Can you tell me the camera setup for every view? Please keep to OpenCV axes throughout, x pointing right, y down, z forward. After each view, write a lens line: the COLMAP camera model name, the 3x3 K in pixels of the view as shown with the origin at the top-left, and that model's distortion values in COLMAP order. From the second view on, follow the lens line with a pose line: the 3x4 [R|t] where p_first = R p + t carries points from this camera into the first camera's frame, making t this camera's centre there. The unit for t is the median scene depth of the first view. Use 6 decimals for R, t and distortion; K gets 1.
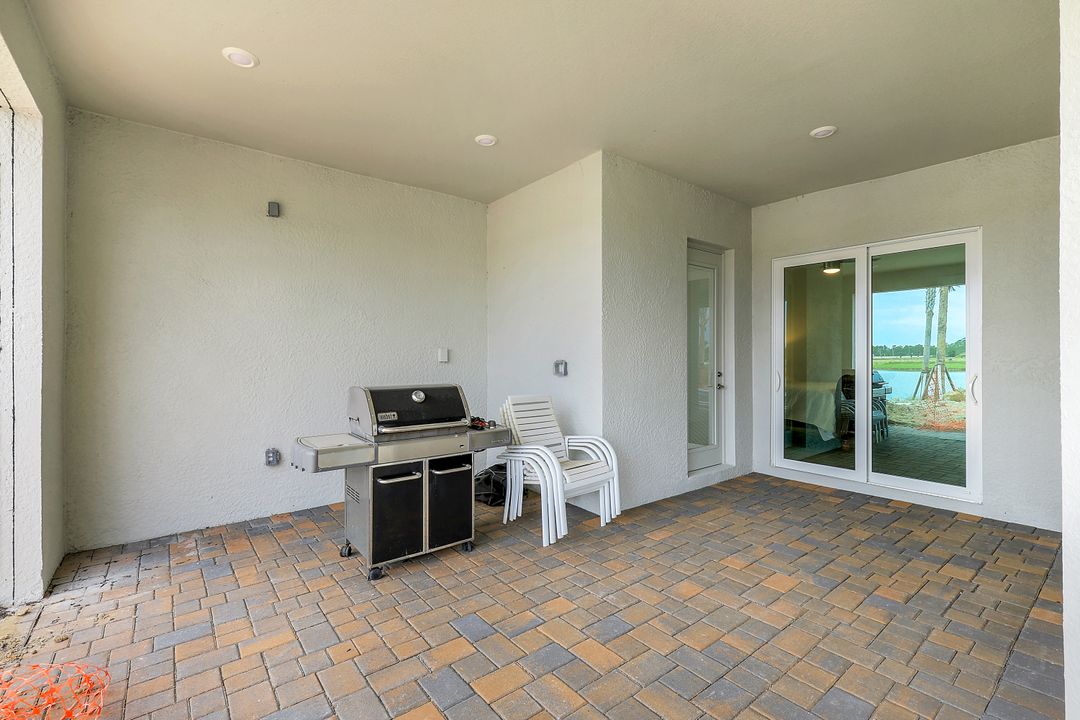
lens RADIAL K [[475.7, 0, 547.3], [0, 475.7, 359.7], [0, 0, 1]] dist [0.000921, 0.000085]
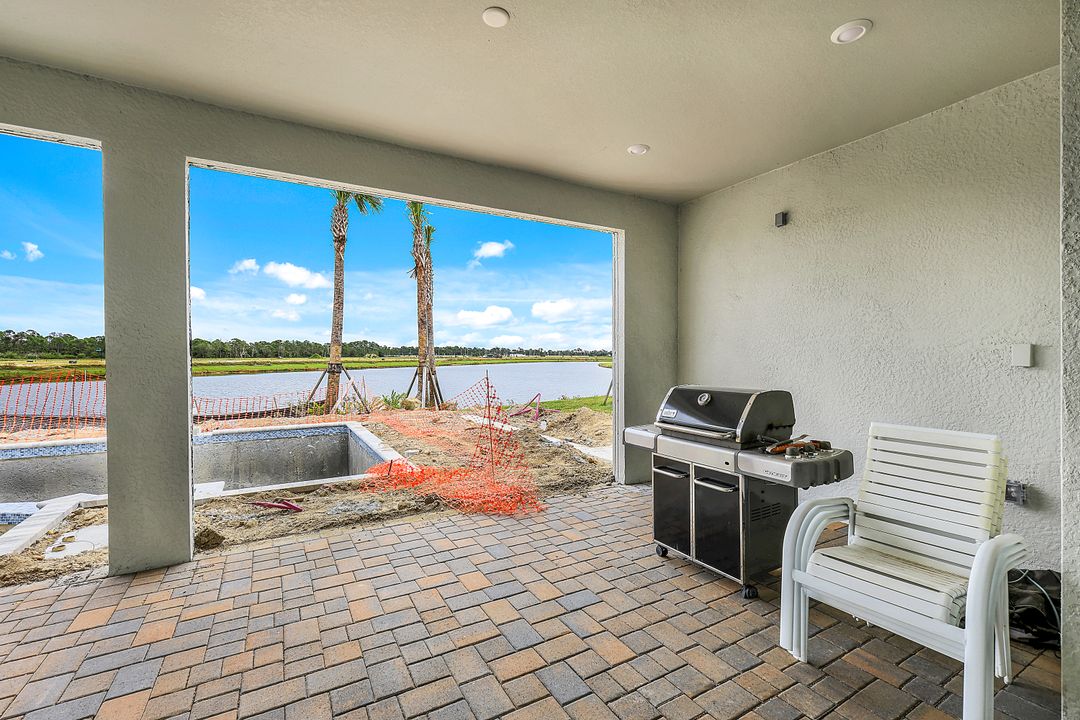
lens RADIAL K [[475.7, 0, 547.3], [0, 475.7, 359.7], [0, 0, 1]] dist [0.000921, 0.000085]
pose [[-0.147981, 0.009662, -0.988943, 0.745350], [-0.002769, 0.999944, 0.010184, -0.013578], [0.988986, 0.004246, -0.147946, 0.842805]]
